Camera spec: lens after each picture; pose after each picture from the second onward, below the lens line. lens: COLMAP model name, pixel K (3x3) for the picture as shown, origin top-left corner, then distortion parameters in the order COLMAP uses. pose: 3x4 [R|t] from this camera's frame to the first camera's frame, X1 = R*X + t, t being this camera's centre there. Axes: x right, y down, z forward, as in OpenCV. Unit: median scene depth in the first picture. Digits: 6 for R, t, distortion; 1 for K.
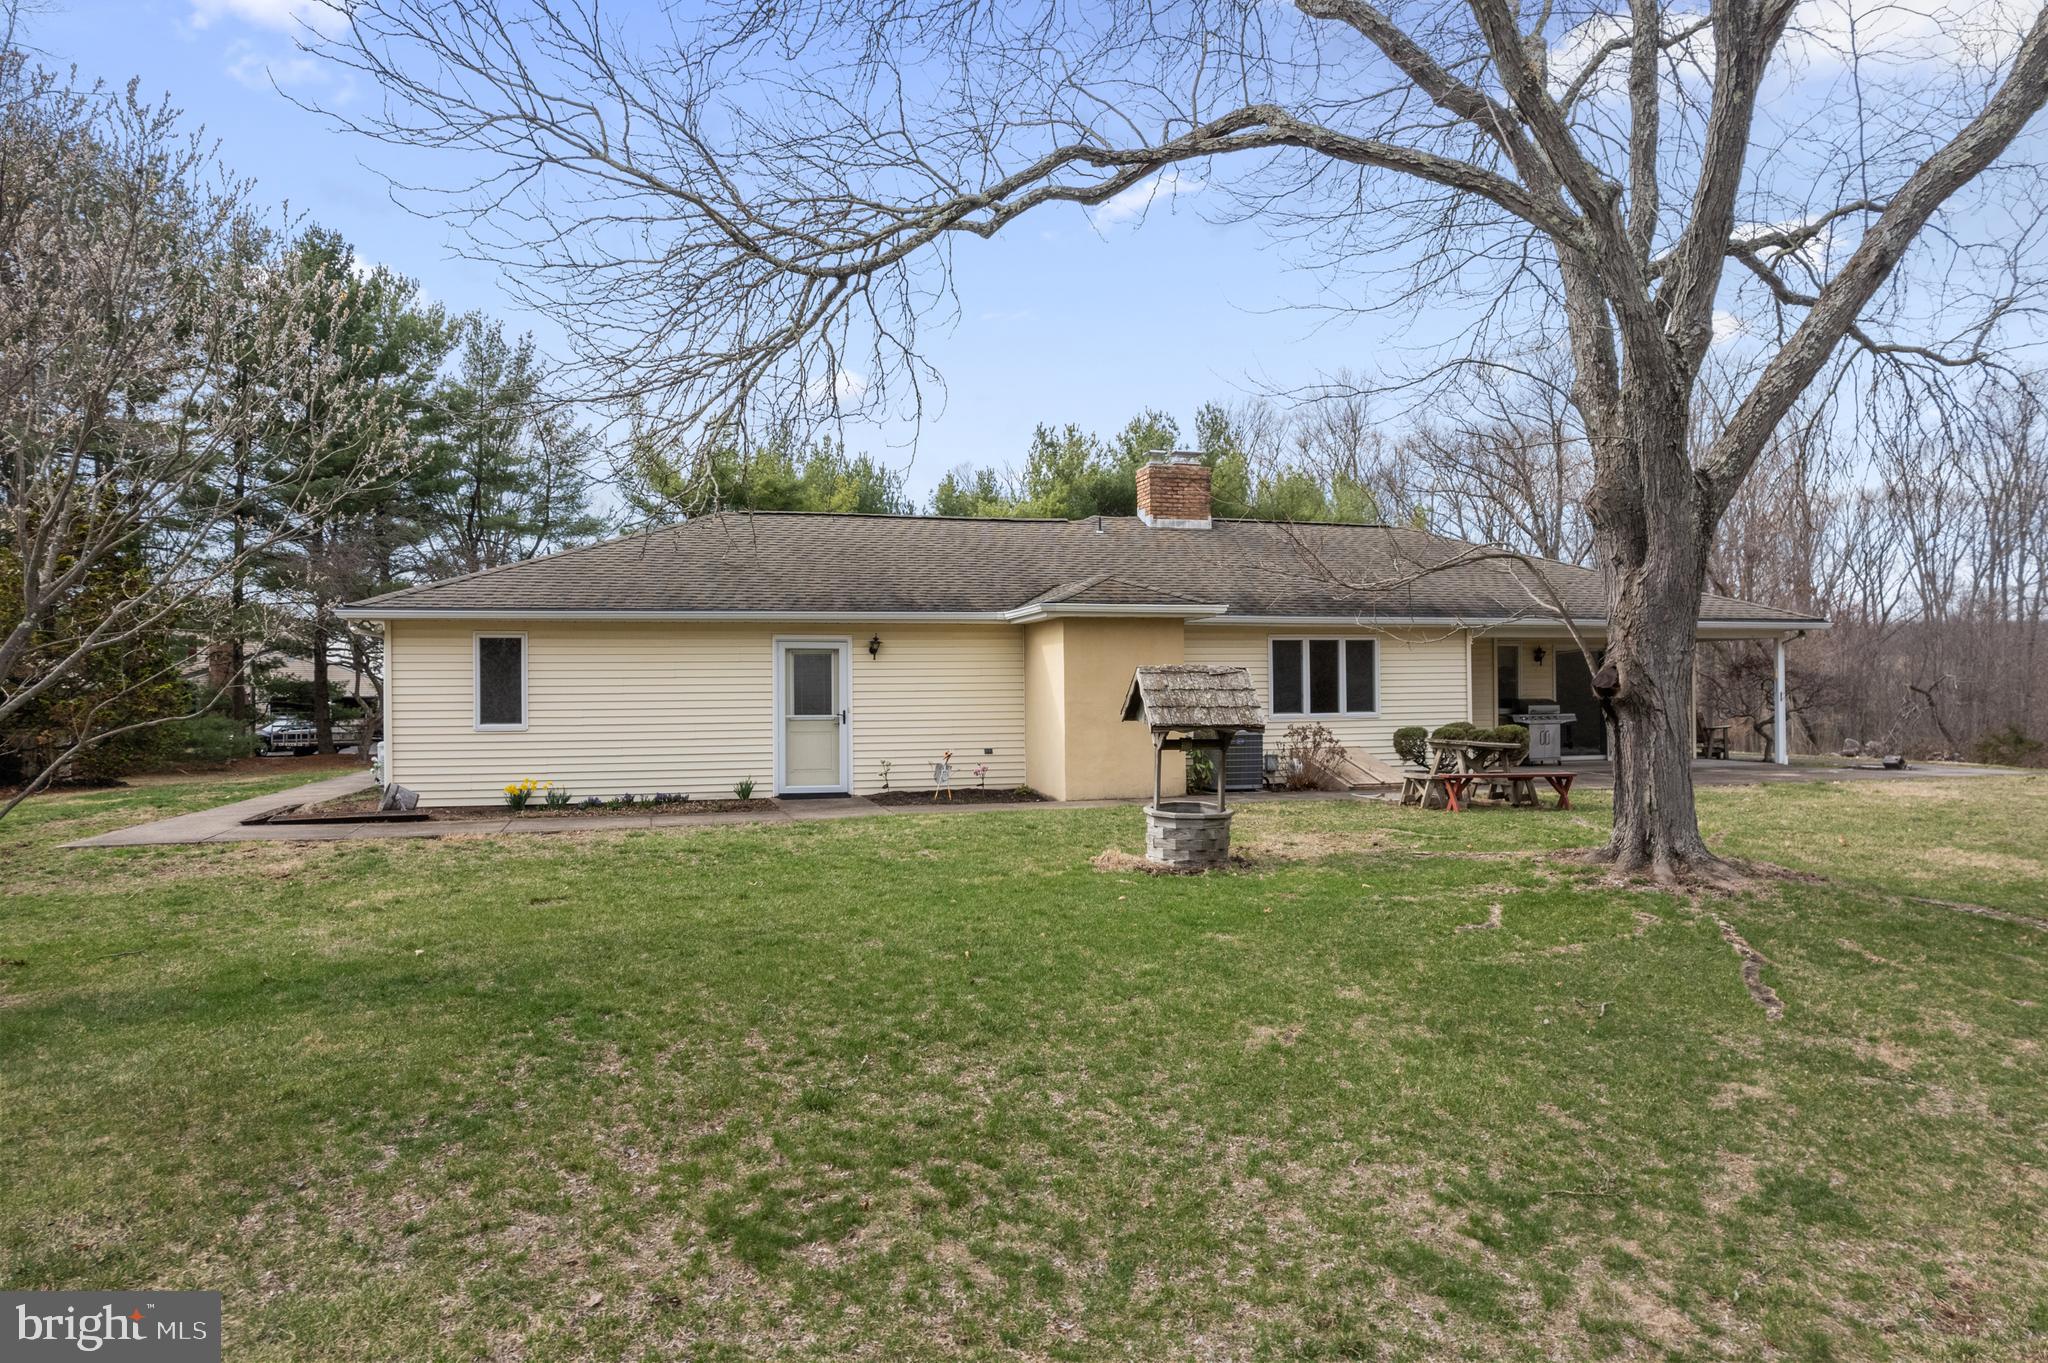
lens RADIAL K [[1315.7, 0, 1024.0], [0, 1315.7, 681.5], [0, 0, 1]] dist [-0.077489, 0.067255]
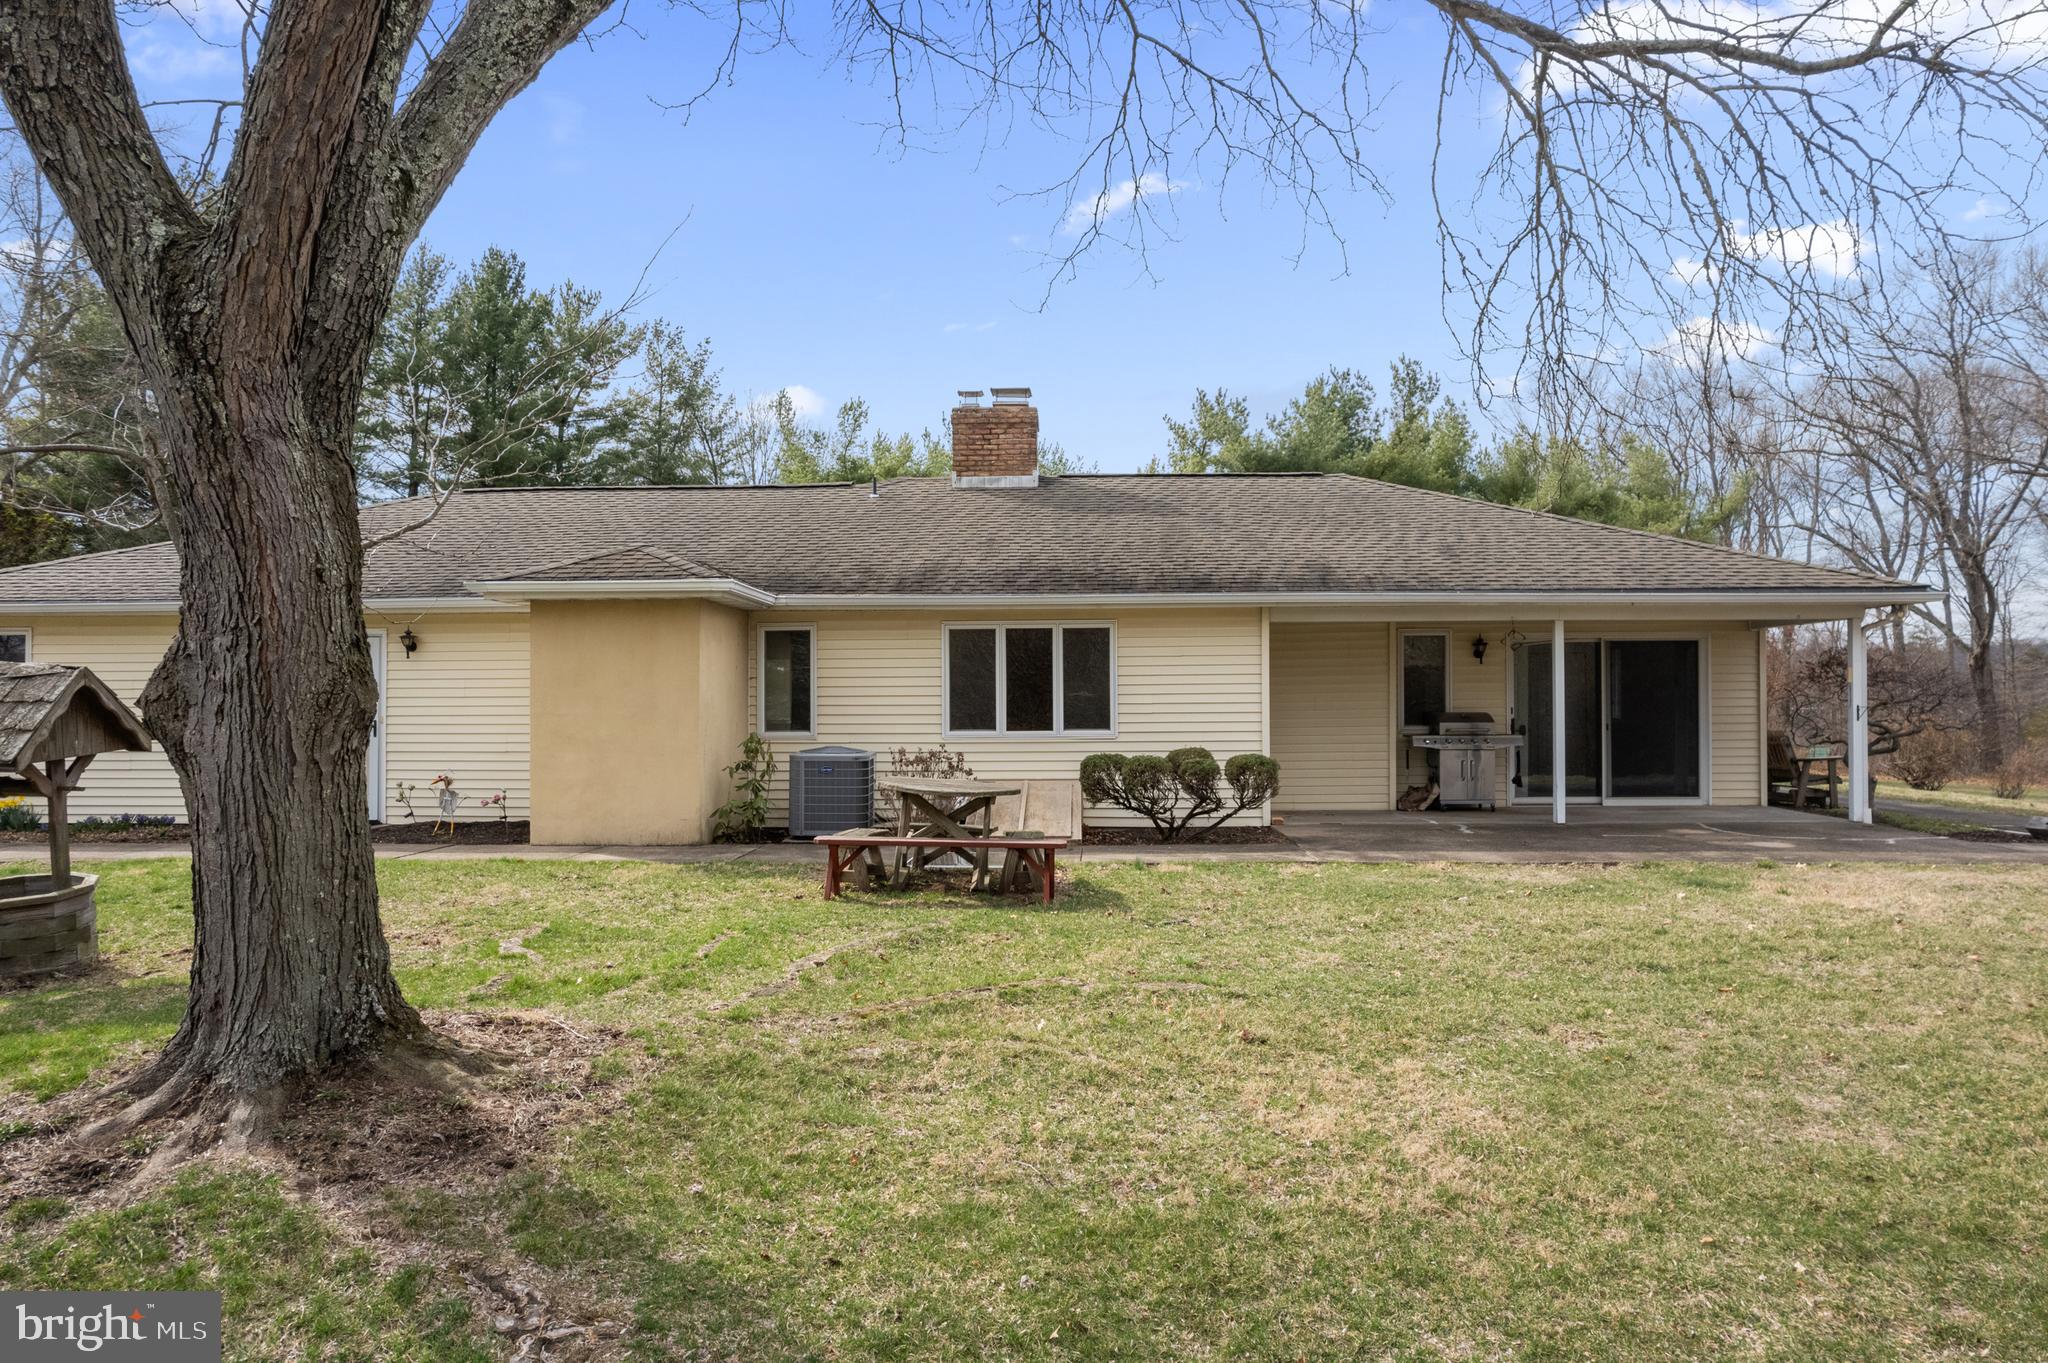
lens RADIAL K [[1336.8, 0, 1015.4], [0, 1336.8, 701.2], [0, 0, 1]] dist [-0.074642, 0.060838]
pose [[0.947156, 0.004830, -0.320737, 0.445555], [-0.001826, 0.999952, 0.009666, 0.001189], [0.320768, -0.008570, 0.947119, 0.303275]]
